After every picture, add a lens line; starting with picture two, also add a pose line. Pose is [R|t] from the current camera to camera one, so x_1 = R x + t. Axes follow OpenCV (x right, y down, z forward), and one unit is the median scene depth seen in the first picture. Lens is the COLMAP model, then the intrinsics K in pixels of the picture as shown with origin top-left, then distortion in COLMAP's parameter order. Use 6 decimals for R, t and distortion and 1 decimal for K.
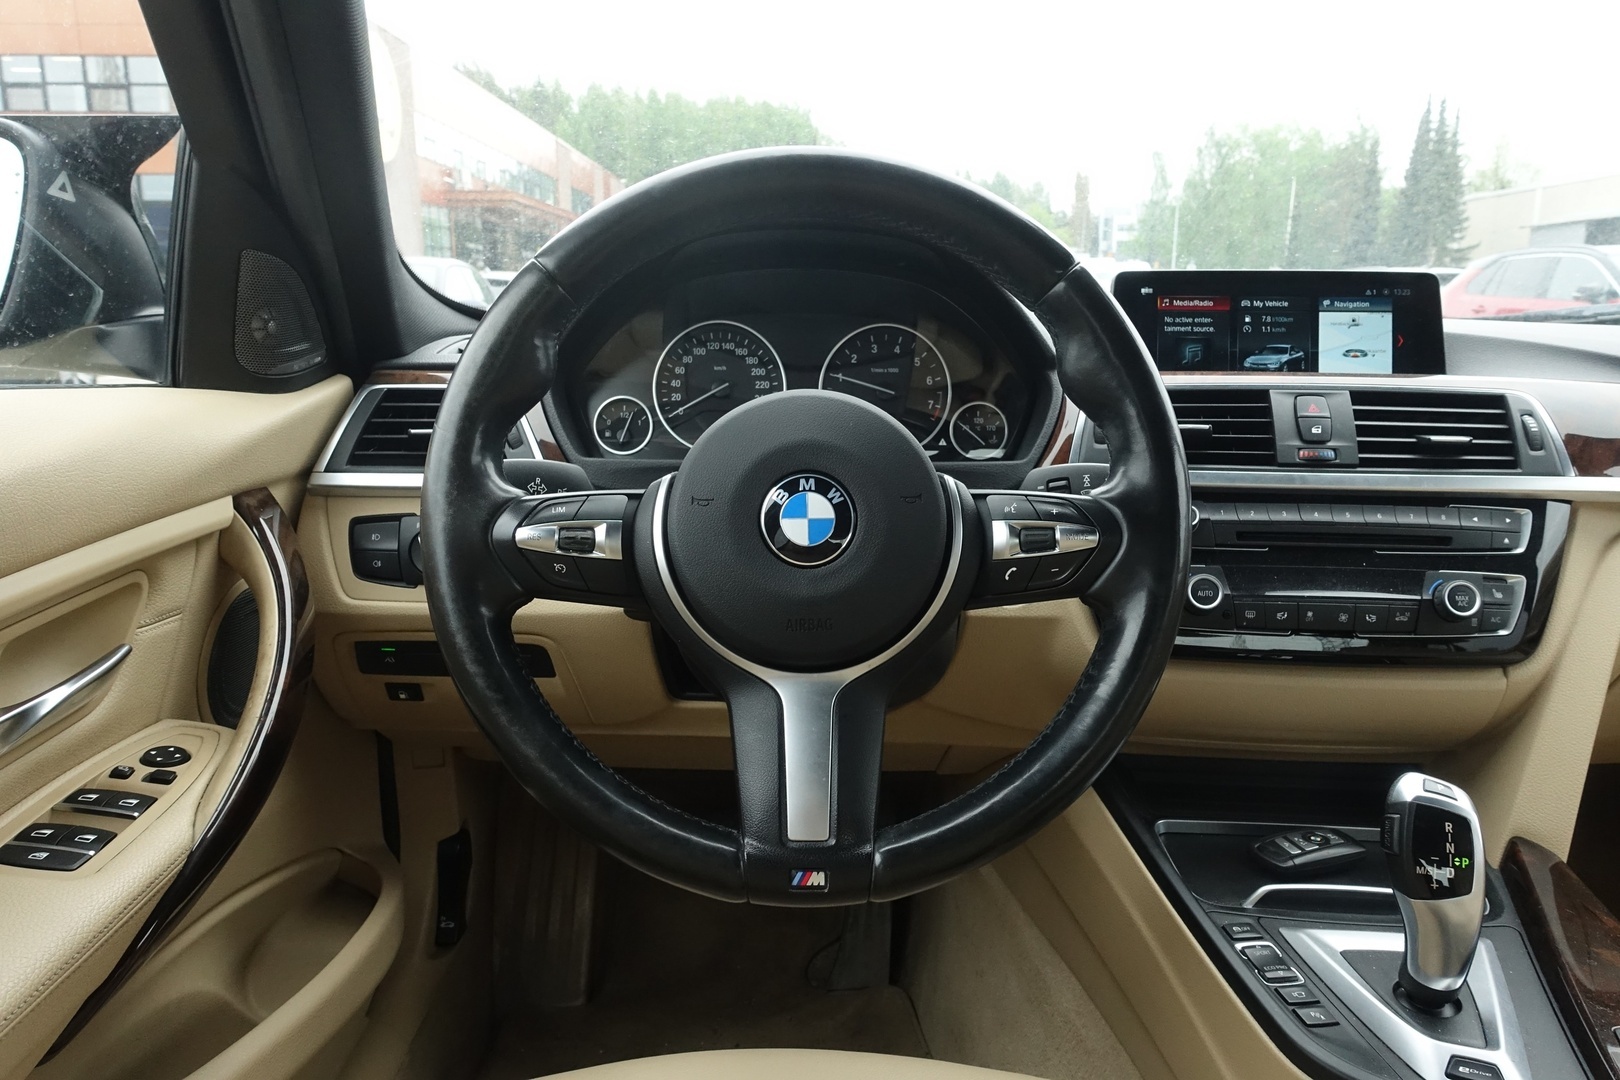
lens RADIAL K [[1221.3, 0, 810.0], [0, 1221.3, 540.0], [0, 0, 1]] dist [0.003482, -0.000894]
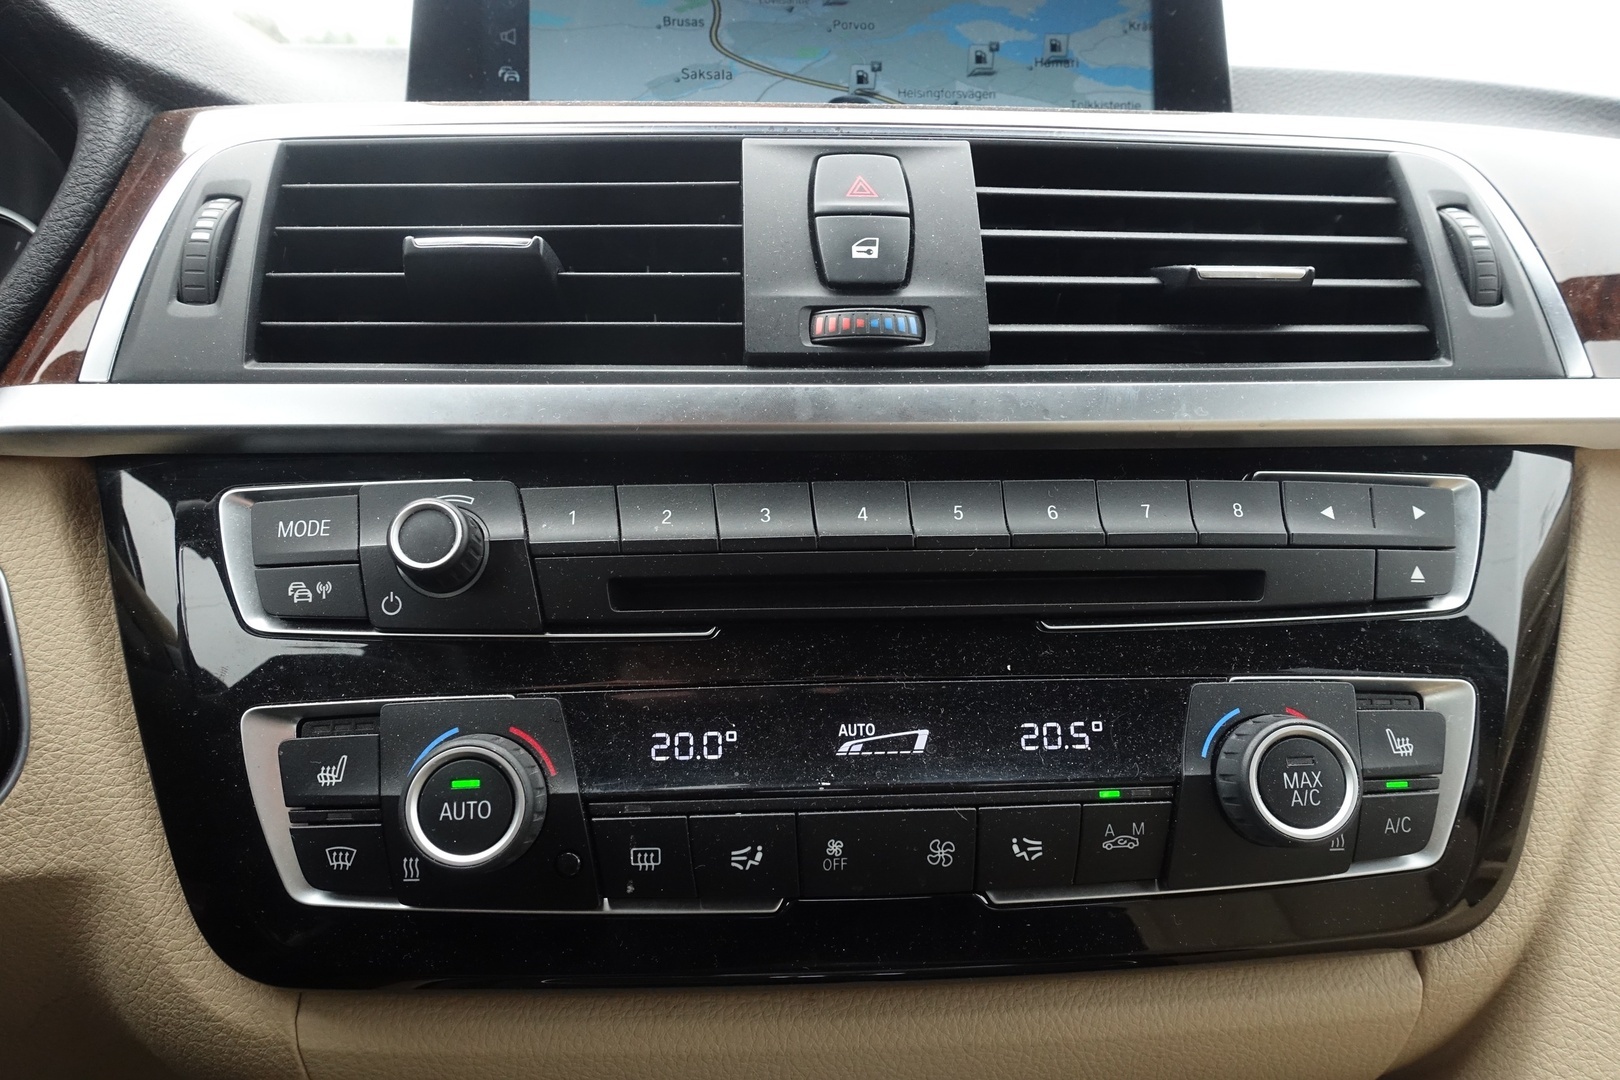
lens RADIAL K [[1221.3, 0, 810.0], [0, 1221.3, 540.0], [0, 0, 1]] dist [0.003482, -0.000894]
pose [[0.987434, -0.039794, 0.152937, 0.351179], [0.033693, 0.998538, 0.042275, -0.028081], [-0.154396, -0.036591, 0.987331, 0.687635]]
